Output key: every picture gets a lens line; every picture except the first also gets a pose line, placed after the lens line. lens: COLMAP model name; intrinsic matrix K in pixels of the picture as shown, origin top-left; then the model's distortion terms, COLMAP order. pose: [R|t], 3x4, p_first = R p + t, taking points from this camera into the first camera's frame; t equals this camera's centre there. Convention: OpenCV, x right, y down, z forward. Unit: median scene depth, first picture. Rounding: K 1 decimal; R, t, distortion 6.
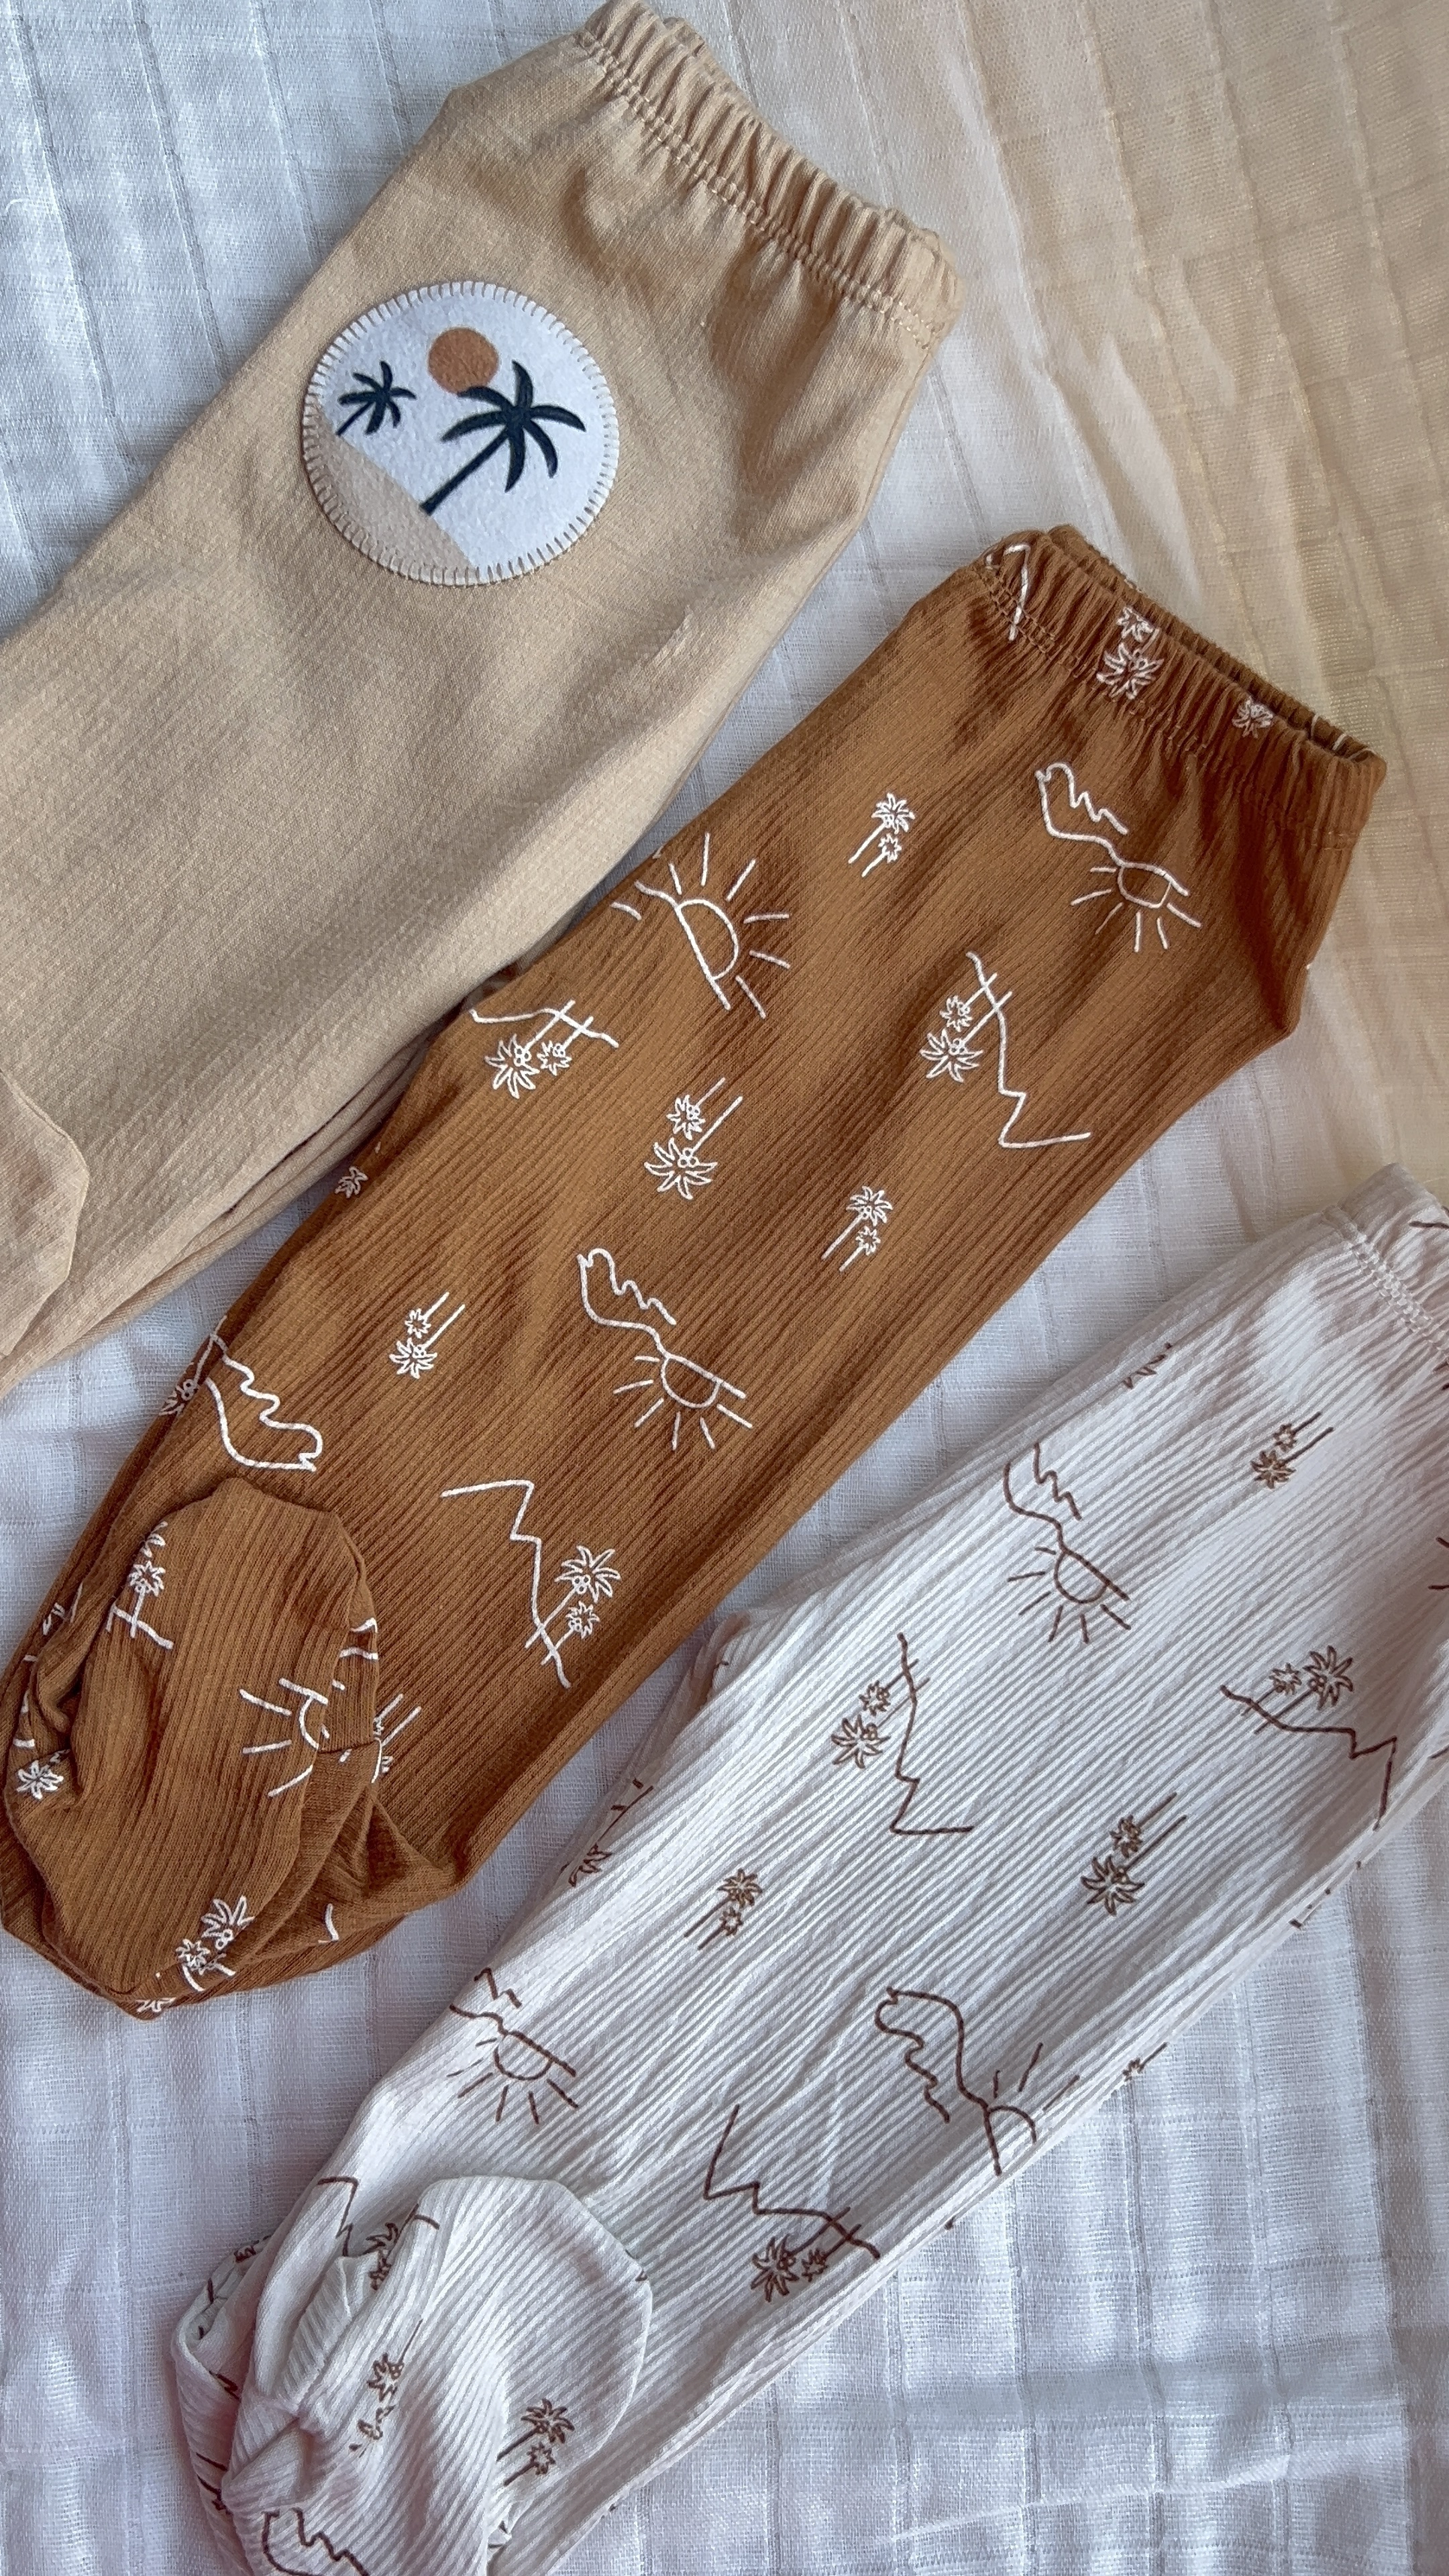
lens RADIAL K [[2480.7, 0, 731.2], [0, 2480.7, 1280.1], [0, 0, 1]] dist [0.081330, -0.178800]
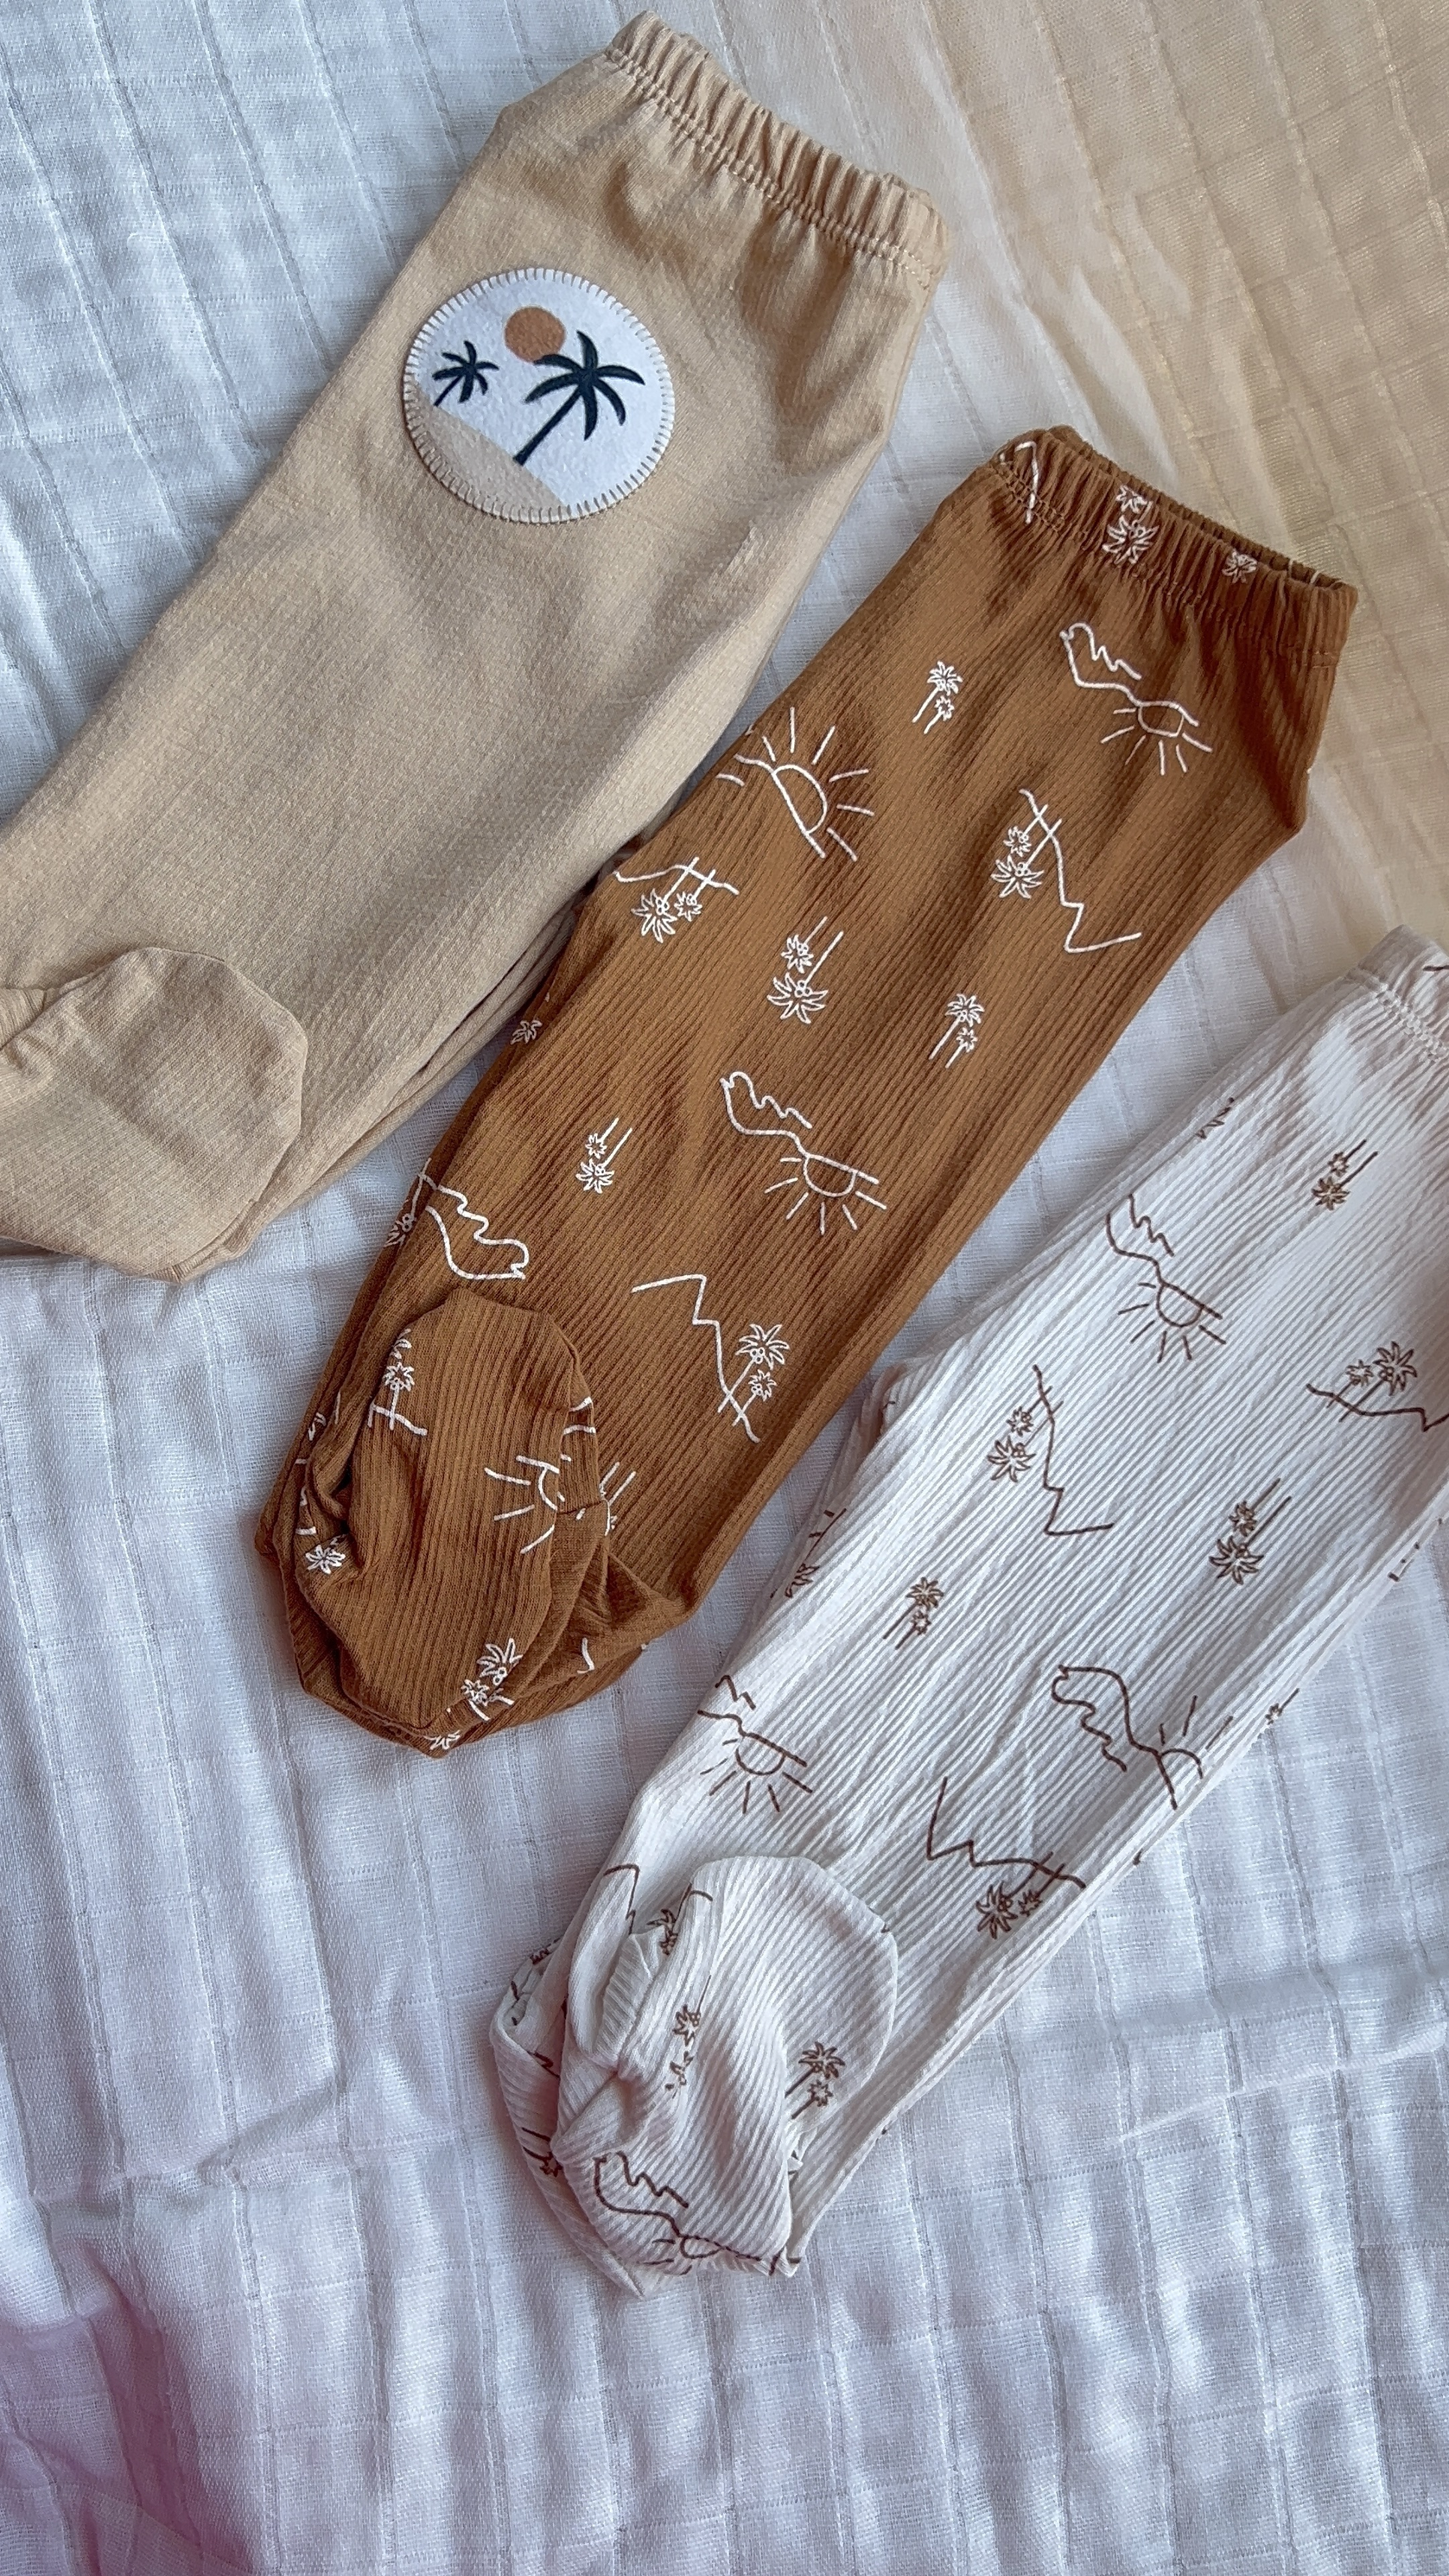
lens RADIAL K [[2480.7, 0, 713.0], [0, 2480.7, 1294.1], [0, 0, 1]] dist [0.081330, -0.178800]
pose [[0.992641, -0.107968, 0.054827, -0.141194], [0.109856, 0.993410, -0.032670, 0.128929], [-0.050939, 0.038453, 0.997961, -0.158103]]
